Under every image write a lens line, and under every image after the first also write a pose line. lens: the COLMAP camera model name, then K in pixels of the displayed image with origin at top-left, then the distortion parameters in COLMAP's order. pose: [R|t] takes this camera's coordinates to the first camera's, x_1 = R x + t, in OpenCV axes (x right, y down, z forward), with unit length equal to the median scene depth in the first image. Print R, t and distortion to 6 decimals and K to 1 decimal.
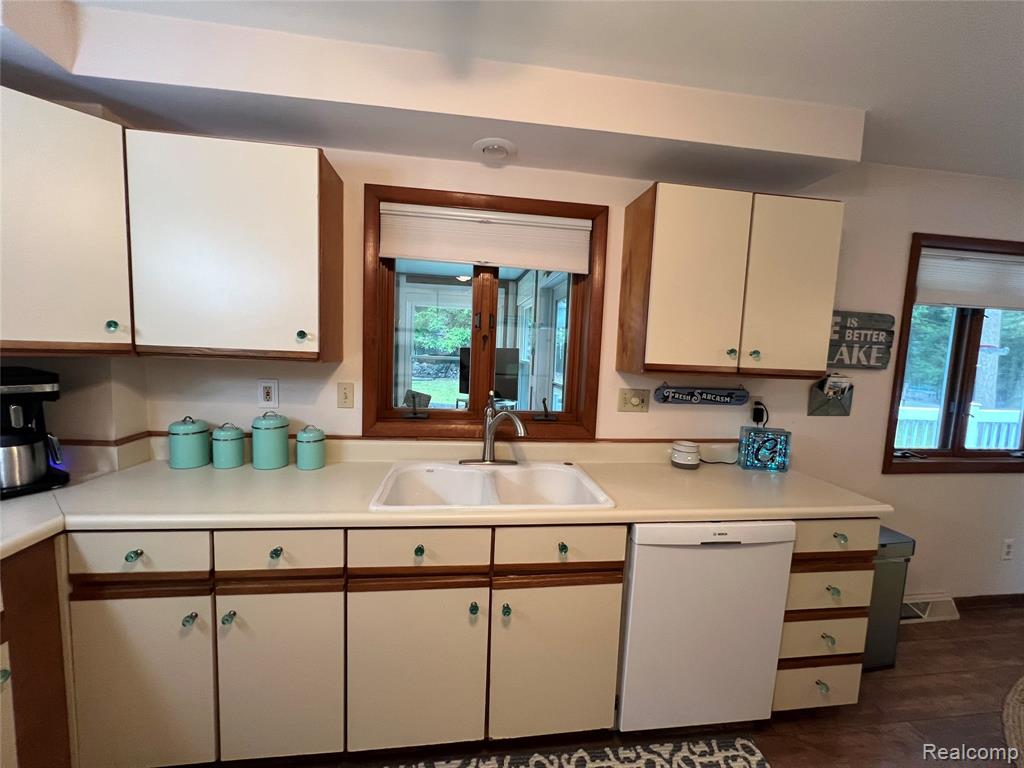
lens RADIAL K [[411.0, 0, 515.4], [0, 411.0, 386.7], [0, 0, 1]] dist [-0.002379, 0.000140]
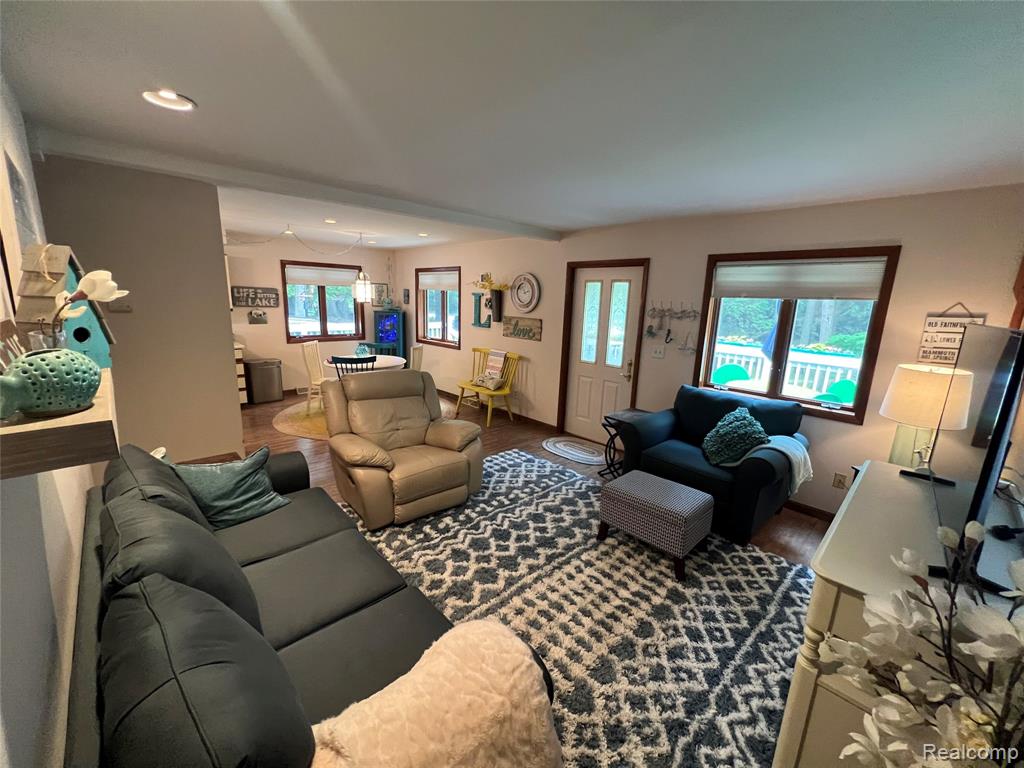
lens RADIAL K [[411.0, 0, 515.4], [0, 411.0, 386.7], [0, 0, 1]] dist [-0.002379, 0.000140]
pose [[0.803830, -0.136852, 0.578903, 0.501396], [0.052018, 0.985620, 0.160770, 0.139915], [-0.592580, -0.099118, 0.799390, -2.492078]]
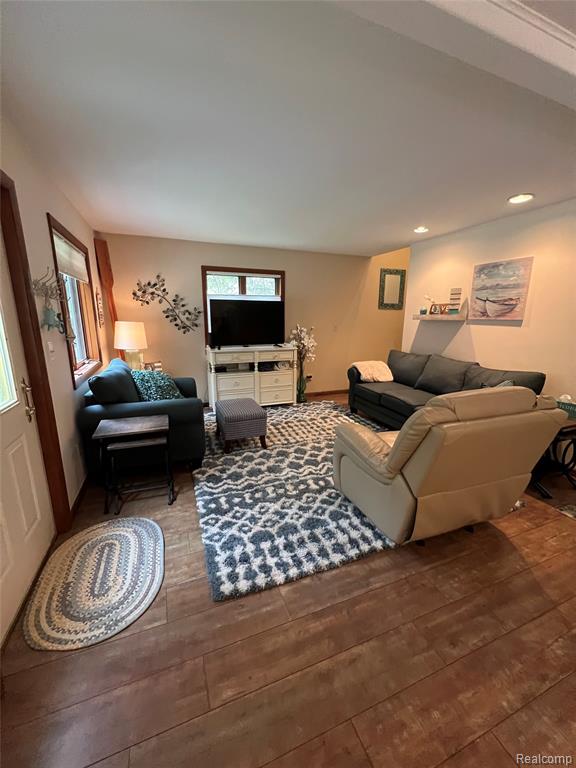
lens RADIAL K [[308.2, 0, 285.6], [0, 308.2, 385.4], [0, 0, 1]] dist [-0.002379, 0.000140]
pose [[-0.969259, 0.005487, -0.245983, 1.757895], [-0.070004, 0.952282, 0.297083, 0.097612], [0.235876, 0.305170, -0.922623, -0.197706]]
